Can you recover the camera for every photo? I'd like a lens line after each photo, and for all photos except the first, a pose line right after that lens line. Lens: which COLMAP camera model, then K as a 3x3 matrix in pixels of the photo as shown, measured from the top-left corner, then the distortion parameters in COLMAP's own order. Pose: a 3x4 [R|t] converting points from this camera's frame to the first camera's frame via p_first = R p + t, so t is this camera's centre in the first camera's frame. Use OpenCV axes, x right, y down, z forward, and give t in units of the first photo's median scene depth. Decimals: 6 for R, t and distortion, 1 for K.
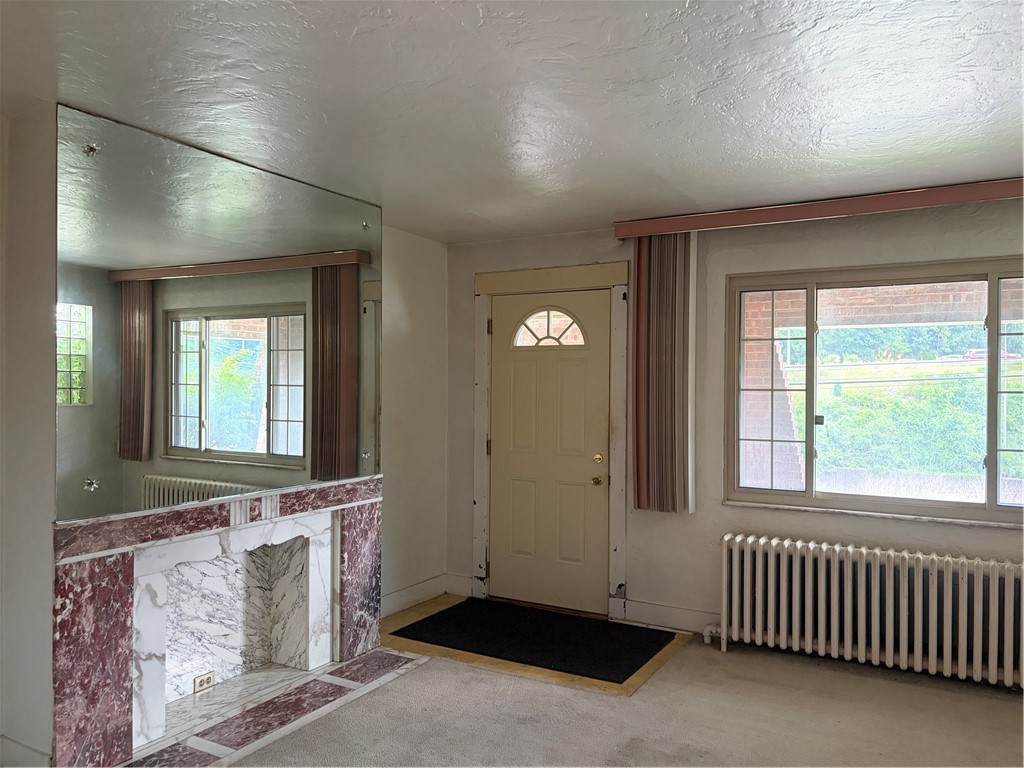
lens RADIAL K [[775.9, 0, 513.0], [0, 775.9, 384.0], [0, 0, 1]] dist [0.045770, -0.052538]
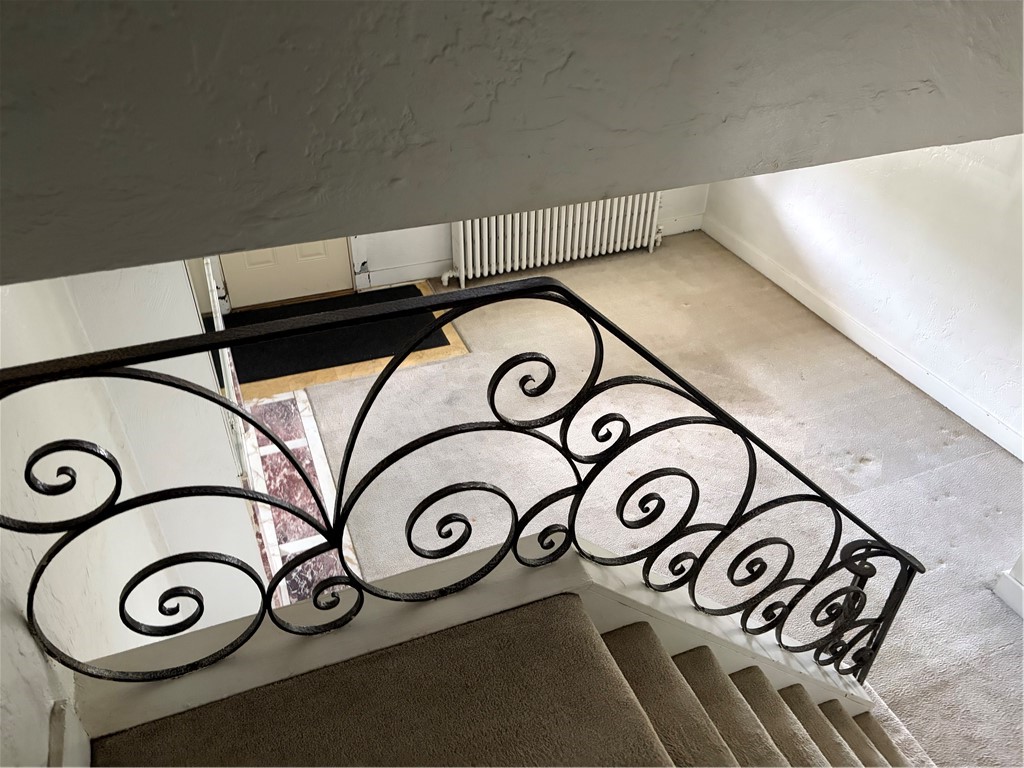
lens RADIAL K [[775.9, 0, 517.3], [0, 775.9, 389.5], [0, 0, 1]] dist [0.045770, -0.052538]
pose [[0.626267, -0.463011, 0.627225, -0.593521], [-0.009489, 0.799951, 0.599990, -0.326337], [-0.779551, -0.381706, 0.496589, 0.167198]]
